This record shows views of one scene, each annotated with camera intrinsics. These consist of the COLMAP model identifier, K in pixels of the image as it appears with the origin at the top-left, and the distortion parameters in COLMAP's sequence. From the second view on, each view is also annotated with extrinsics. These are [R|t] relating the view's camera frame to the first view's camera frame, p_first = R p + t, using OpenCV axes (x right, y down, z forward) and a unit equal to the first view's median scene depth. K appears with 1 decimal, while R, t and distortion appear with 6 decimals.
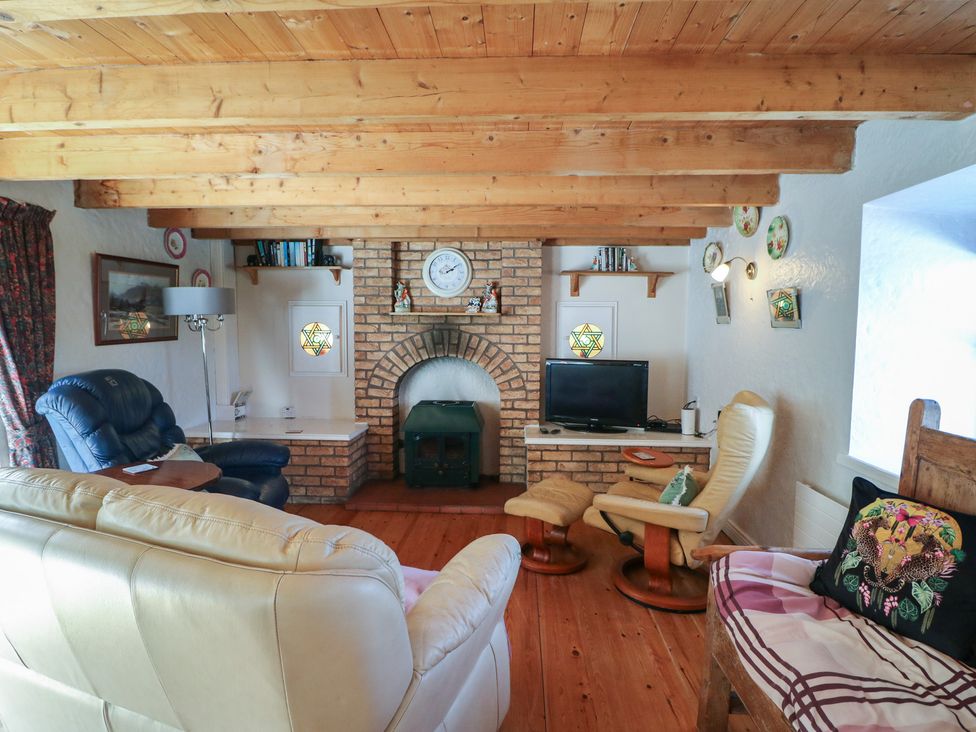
lens RADIAL K [[515.1, 0, 492.4], [0, 515.1, 357.8], [0, 0, 1]] dist [-0.000771, -0.013623]
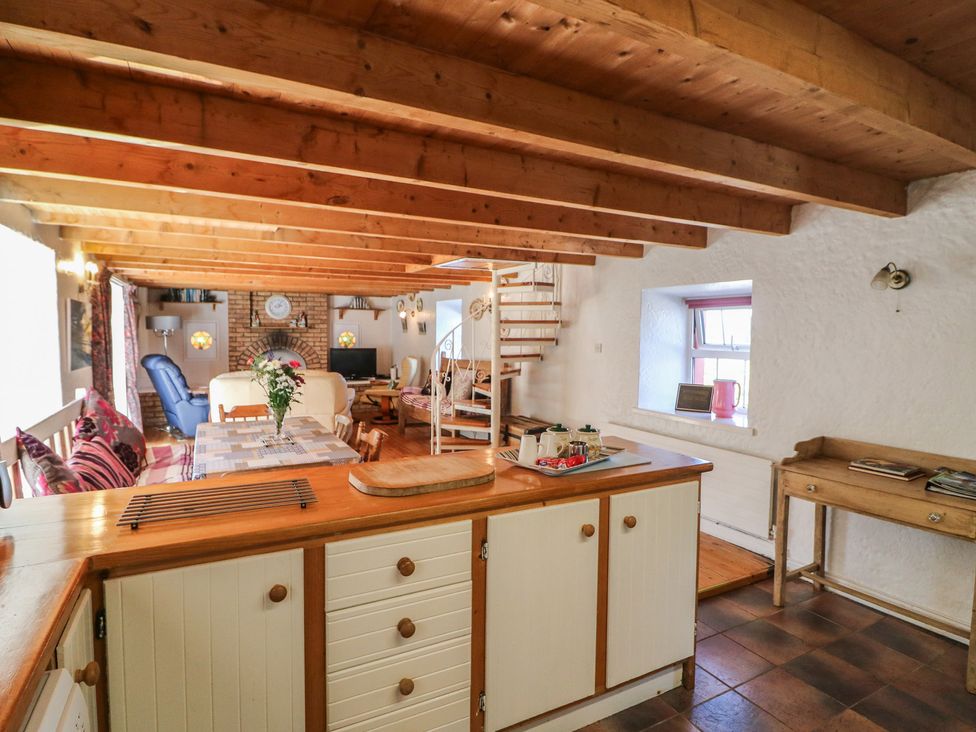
lens RADIAL K [[538.0, 0, 488.7], [0, 538.0, 354.3], [0, 0, 1]] dist [0.003363, -0.016568]
pose [[0.855006, -0.024006, 0.518062, -0.488548], [0.030931, 0.999510, -0.004732, 0.057043], [-0.517695, 0.020070, 0.855330, -1.254977]]
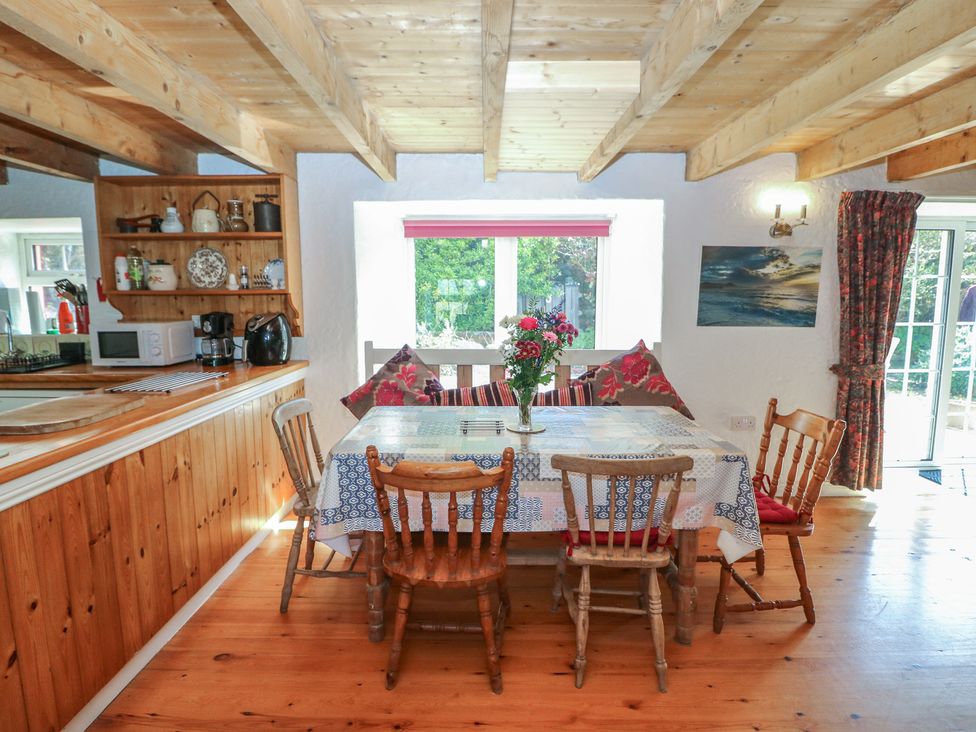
lens RADIAL K [[515.1, 0, 492.4], [0, 515.1, 357.8], [0, 0, 1]] dist [-0.000771, -0.013623]
pose [[0.063134, 0.111297, -0.991780, 0.146901], [-0.060549, 0.992359, 0.107508, 0.042296], [0.996167, 0.053263, 0.069390, -0.498450]]
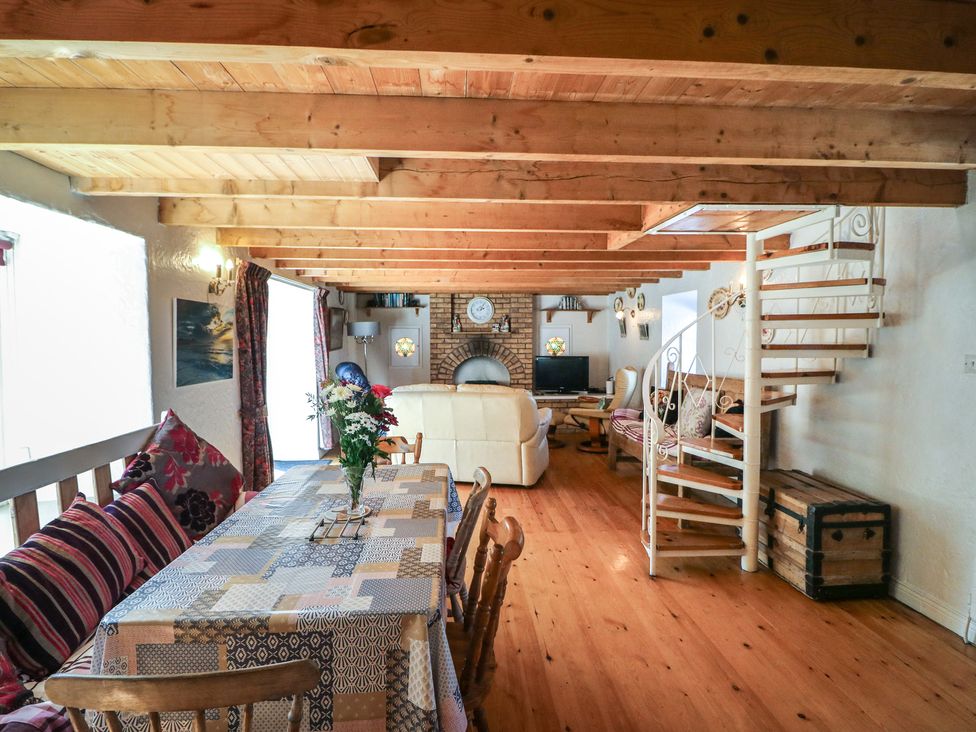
lens RADIAL K [[538.0, 0, 488.7], [0, 538.0, 354.3], [0, 0, 1]] dist [0.003363, -0.016568]
pose [[0.993302, -0.013546, 0.114751, -0.284352], [0.016515, 0.999552, -0.024957, 0.040173], [-0.114362, 0.026685, 0.993081, -0.907436]]
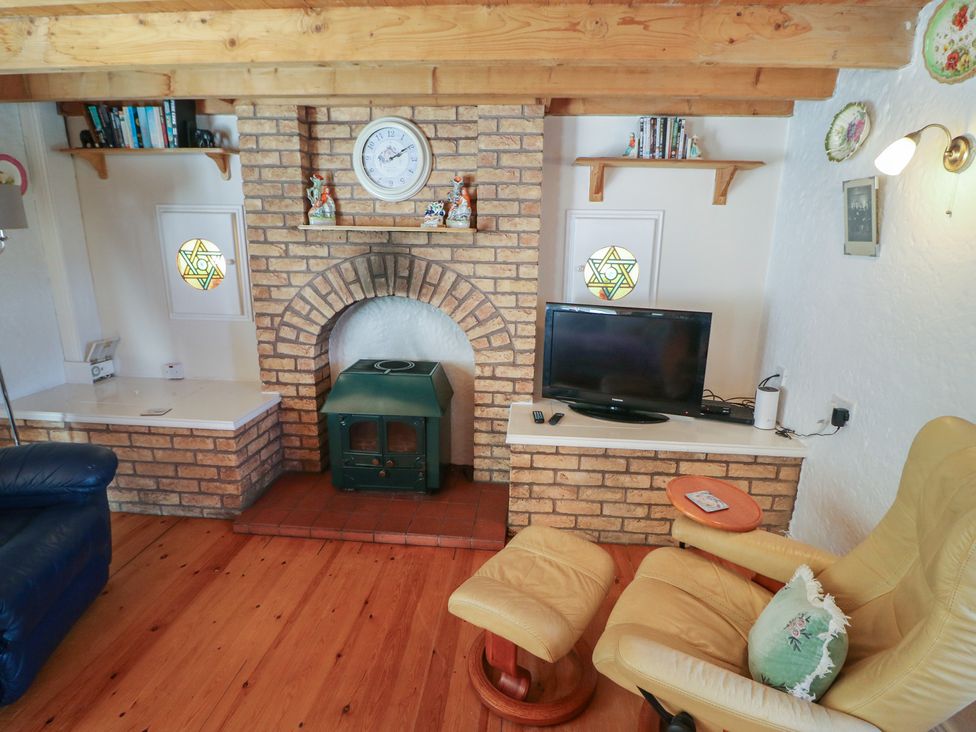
lens RADIAL K [[531.9, 0, 492.0], [0, 531.9, 362.7], [0, 0, 1]] dist [0.000936, -0.014231]
pose [[0.999587, 0.016988, -0.023166, 0.052945], [-0.012582, 0.983846, 0.178577, -0.041104], [0.025825, -0.178211, 0.983653, 0.332969]]
